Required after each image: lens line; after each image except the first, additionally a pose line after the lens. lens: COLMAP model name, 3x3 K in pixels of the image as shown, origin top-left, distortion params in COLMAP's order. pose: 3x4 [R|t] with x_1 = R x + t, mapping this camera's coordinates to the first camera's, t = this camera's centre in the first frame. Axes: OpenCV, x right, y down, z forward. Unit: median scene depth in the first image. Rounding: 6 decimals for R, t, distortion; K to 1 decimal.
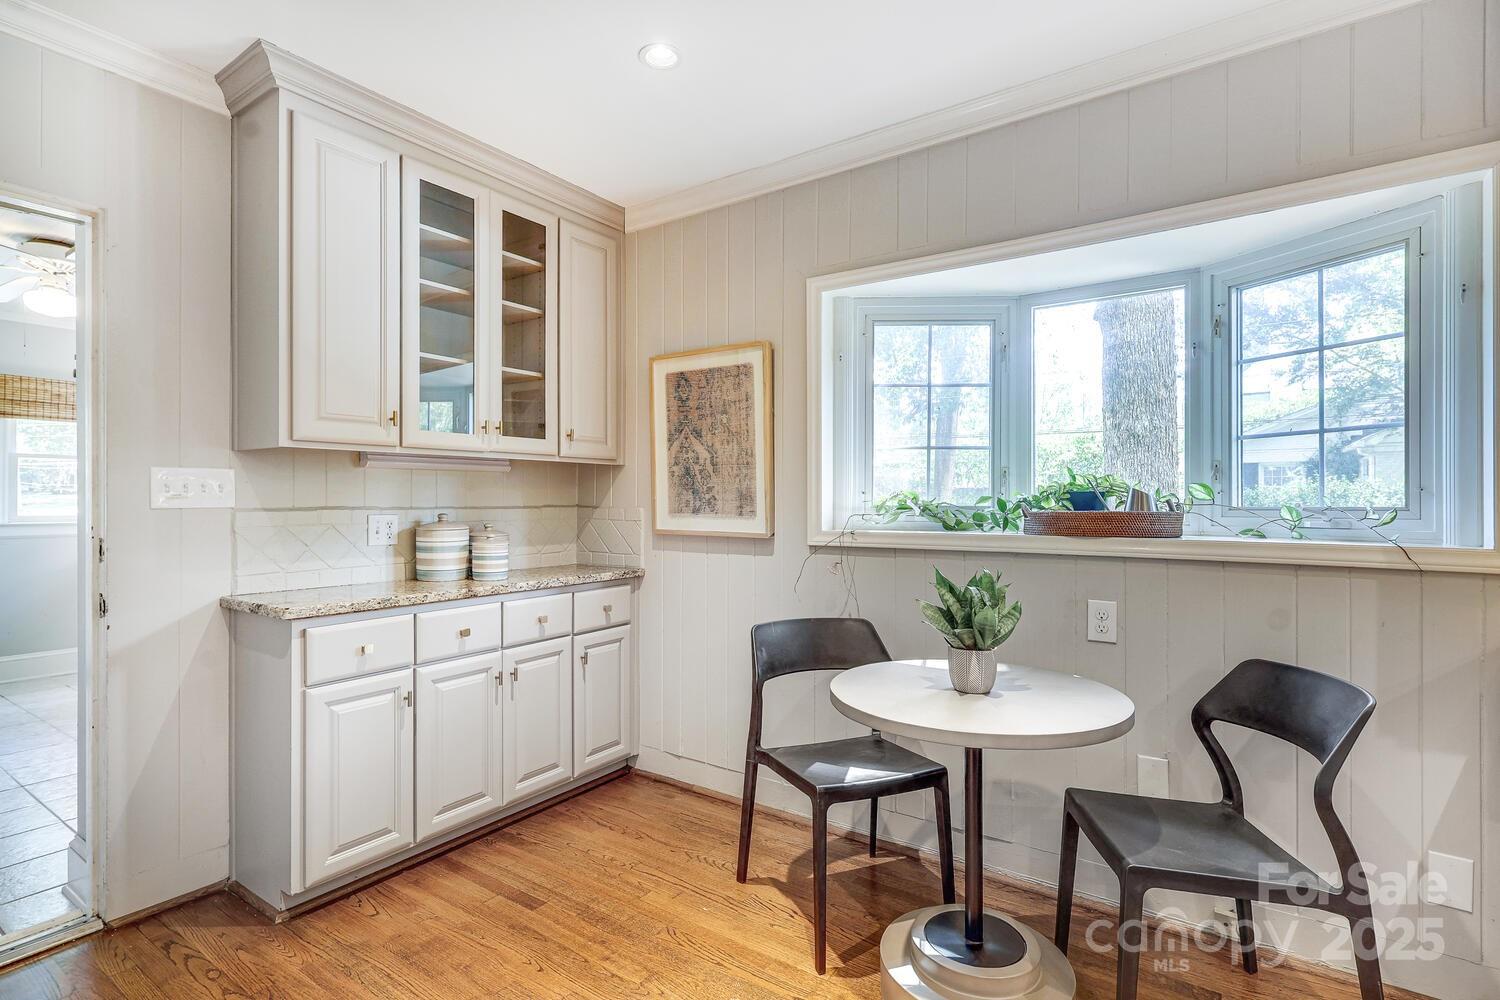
lens RADIAL K [[727.8, 0, 750.0], [0, 727.8, 500.0], [0, 0, 1]] dist [-0.001732, -0.000332]
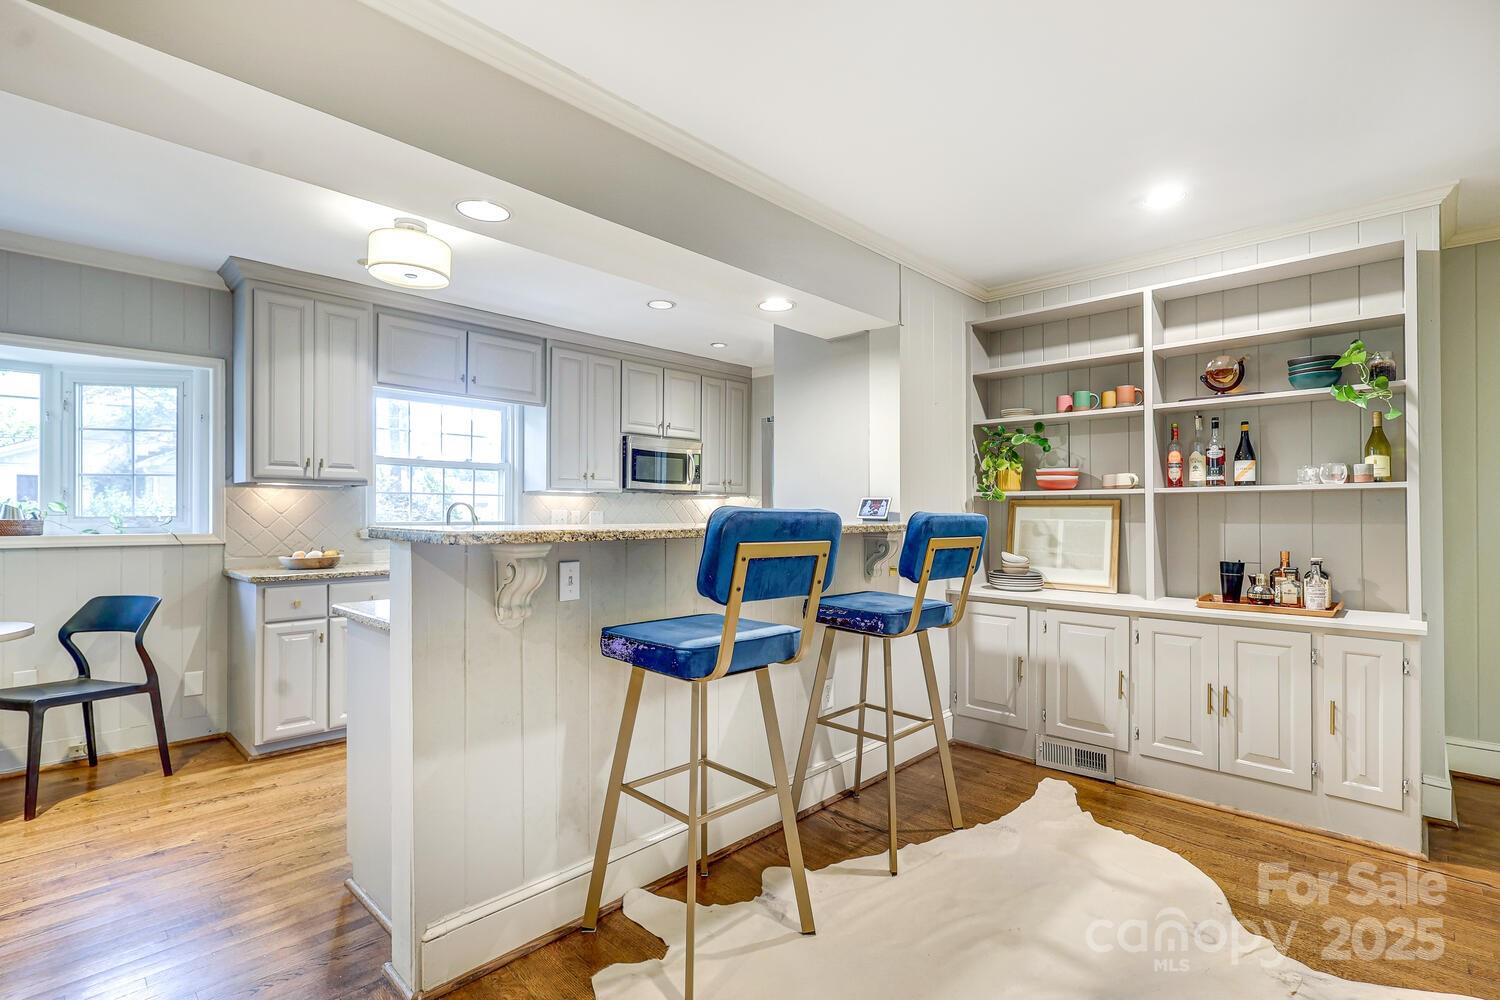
lens RADIAL K [[703.4, 0, 752.8], [0, 703.4, 506.0], [0, 0, 1]] dist [0.000256, 0.000435]
pose [[0.158764, 0.011812, 0.987246, -0.821922], [-0.000214, 0.999929, -0.011929, 0.005417], [-0.987317, 0.001682, 0.158755, -0.946179]]
